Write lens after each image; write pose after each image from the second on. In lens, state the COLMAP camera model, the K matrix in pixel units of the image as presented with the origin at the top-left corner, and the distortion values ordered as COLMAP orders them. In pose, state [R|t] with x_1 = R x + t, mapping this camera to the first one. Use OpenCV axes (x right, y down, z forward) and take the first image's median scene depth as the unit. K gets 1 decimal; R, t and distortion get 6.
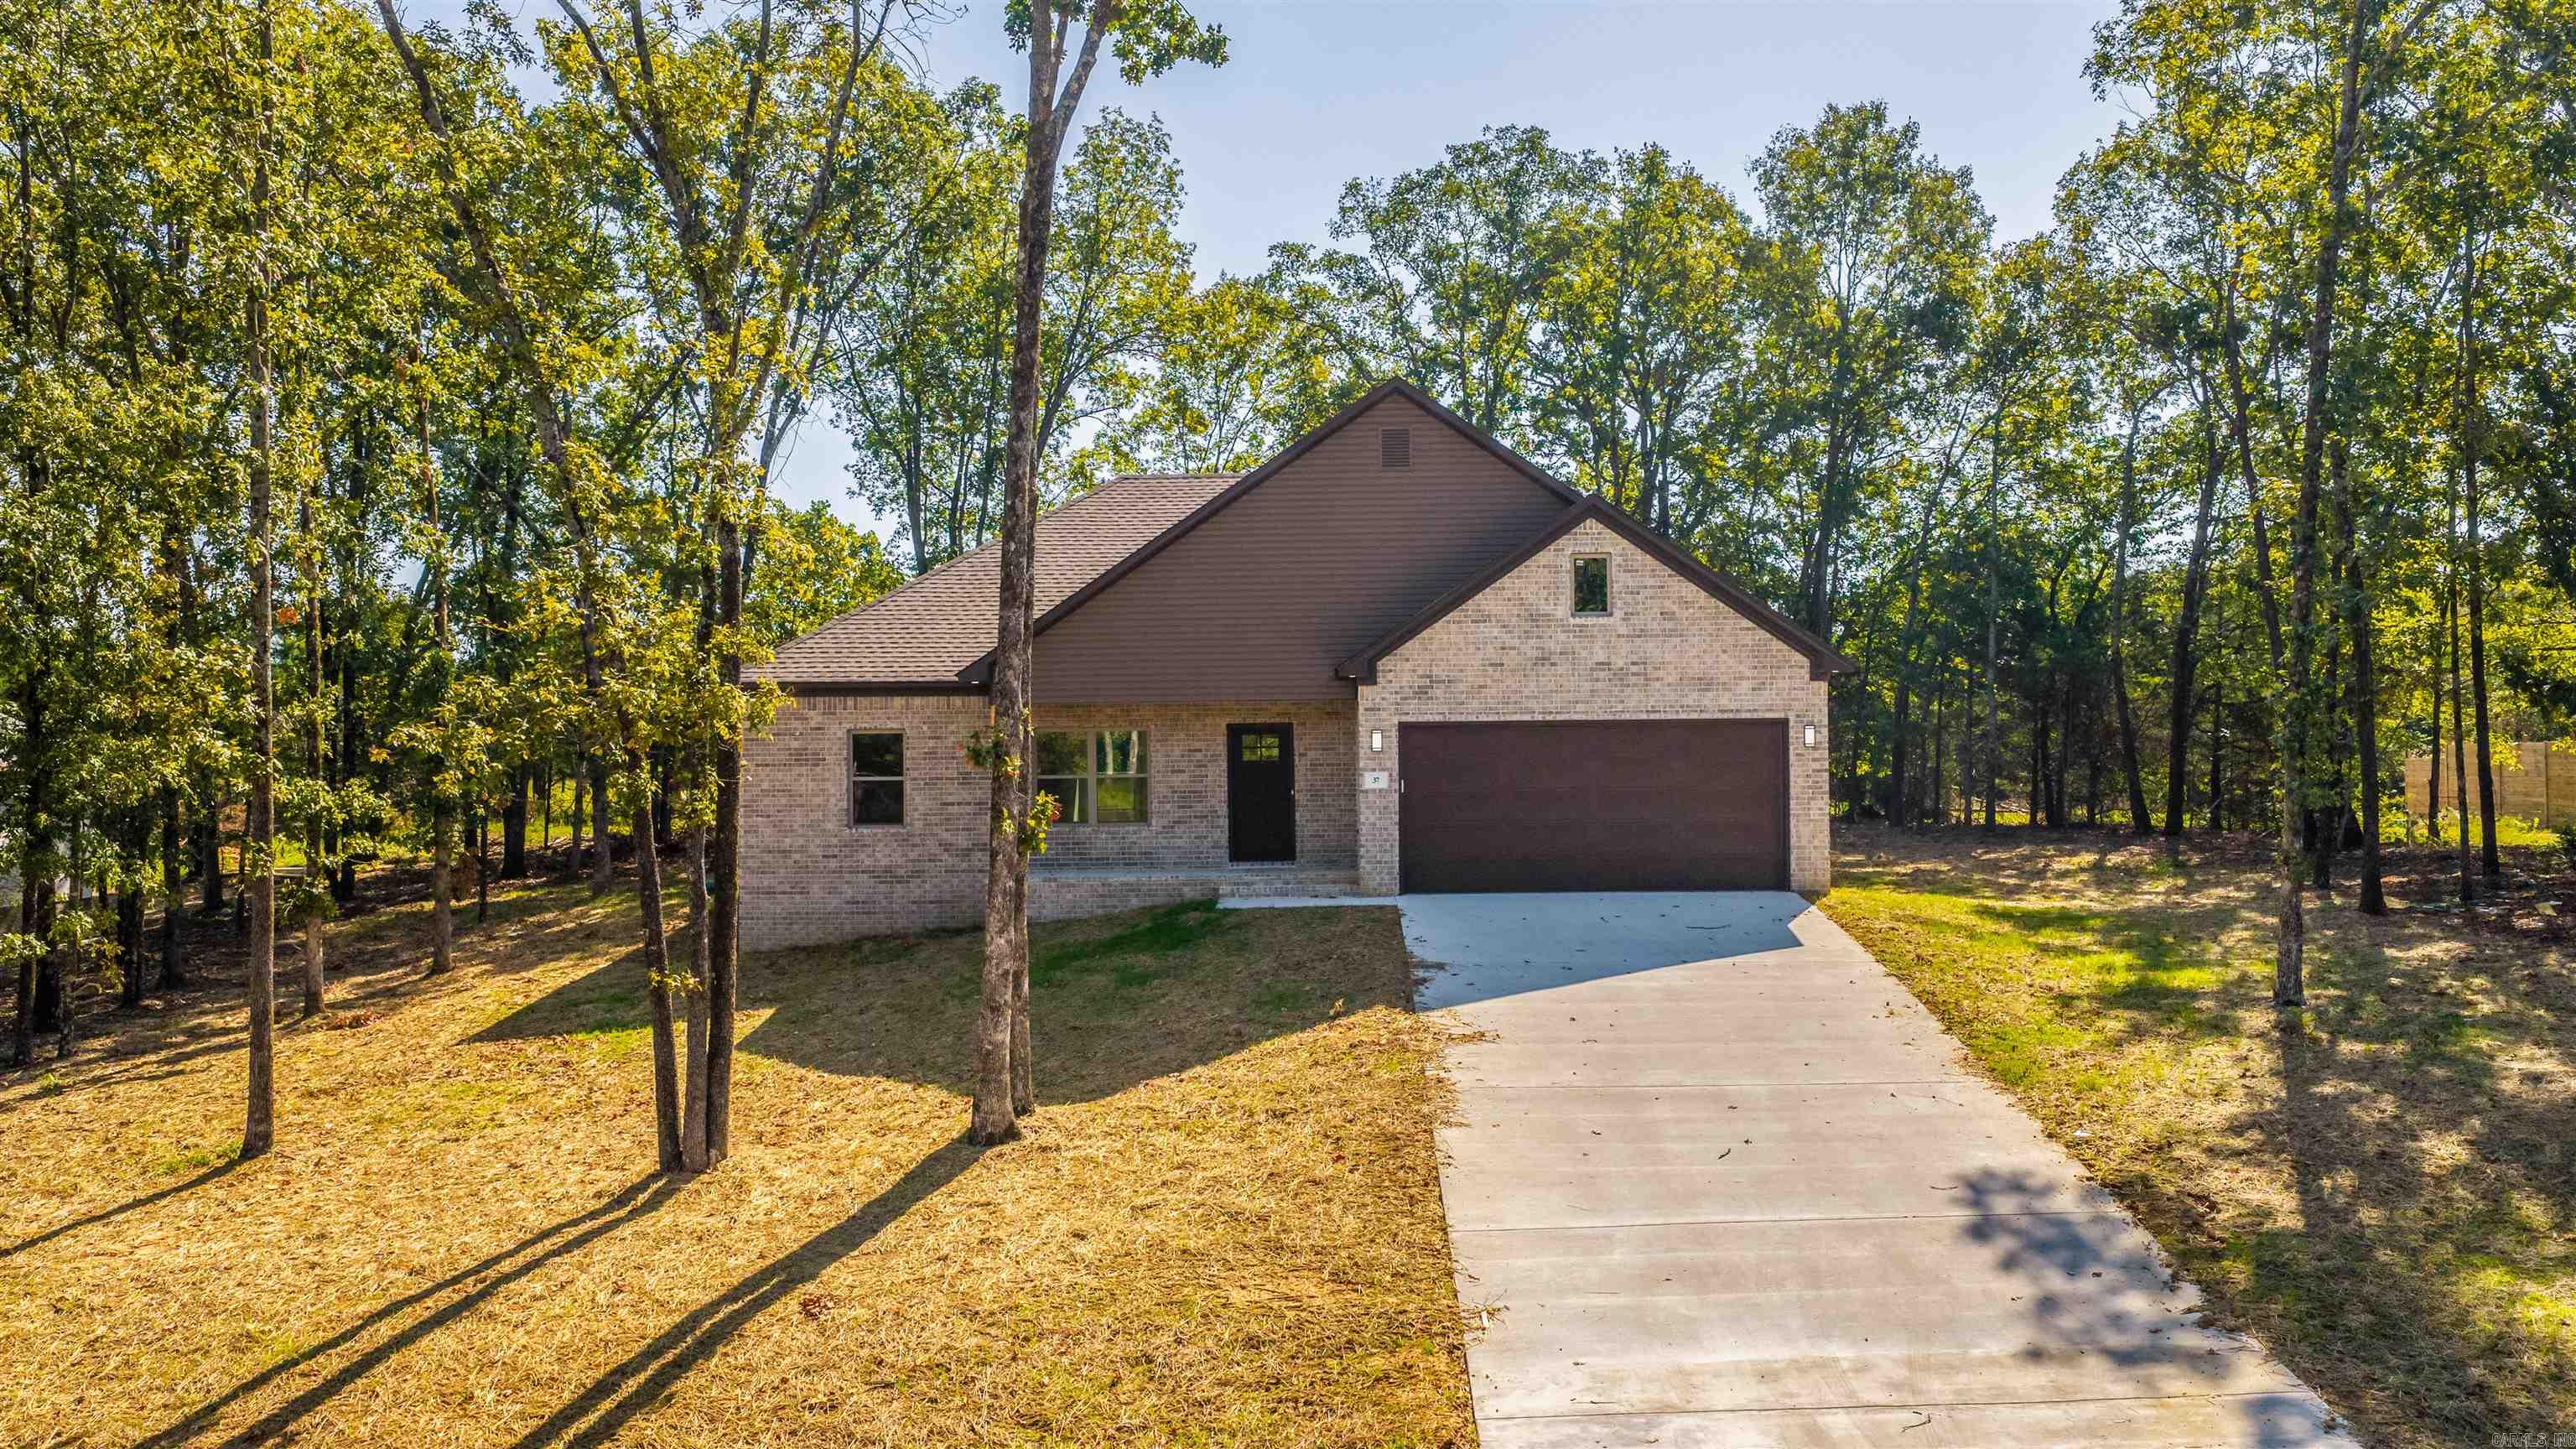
lens RADIAL K [[2128.4, 0, 1288.0], [0, 2128.4, 735.9], [0, 0, 1]] dist [0.050245, -0.101499]
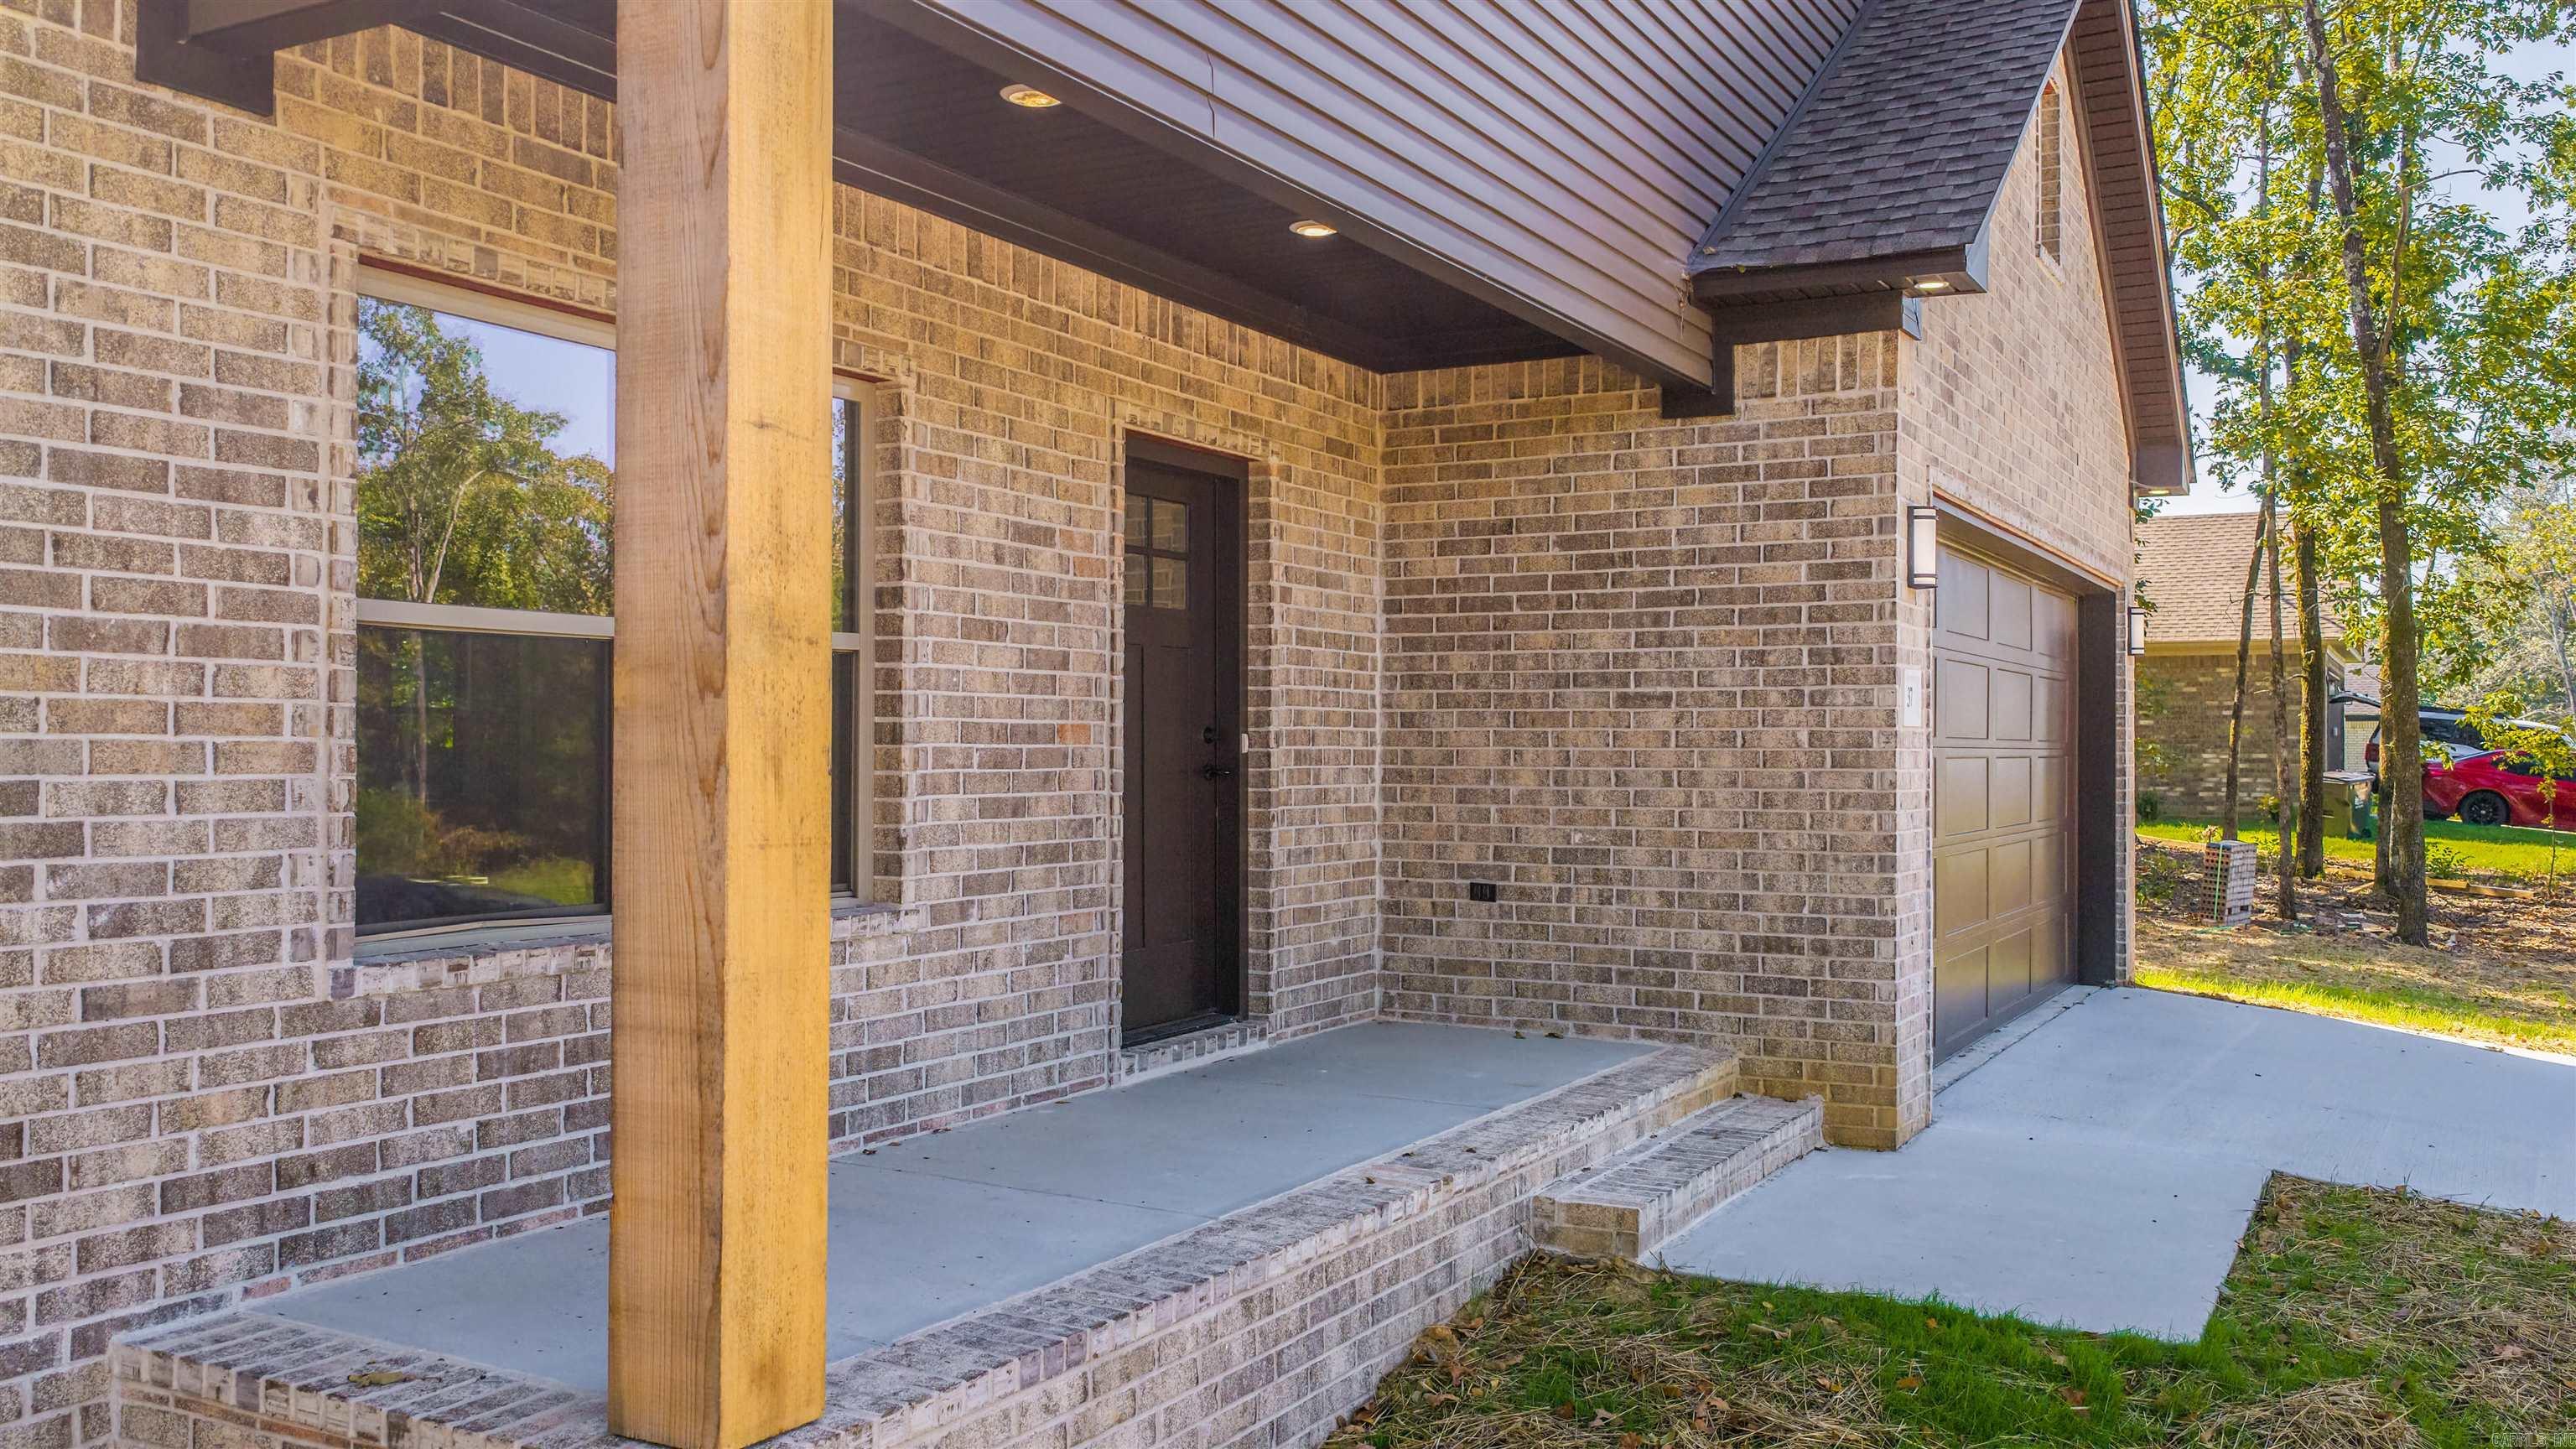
lens RADIAL K [[2128.4, 0, 1288.0], [0, 2128.4, 735.9], [0, 0, 1]] dist [0.050245, -0.101499]
pose [[0.472448, 0.019397, 0.881145, -0.229417], [-0.020759, 0.999725, -0.010877, 0.030105], [-0.881114, -0.013153, 0.472721, 0.942387]]
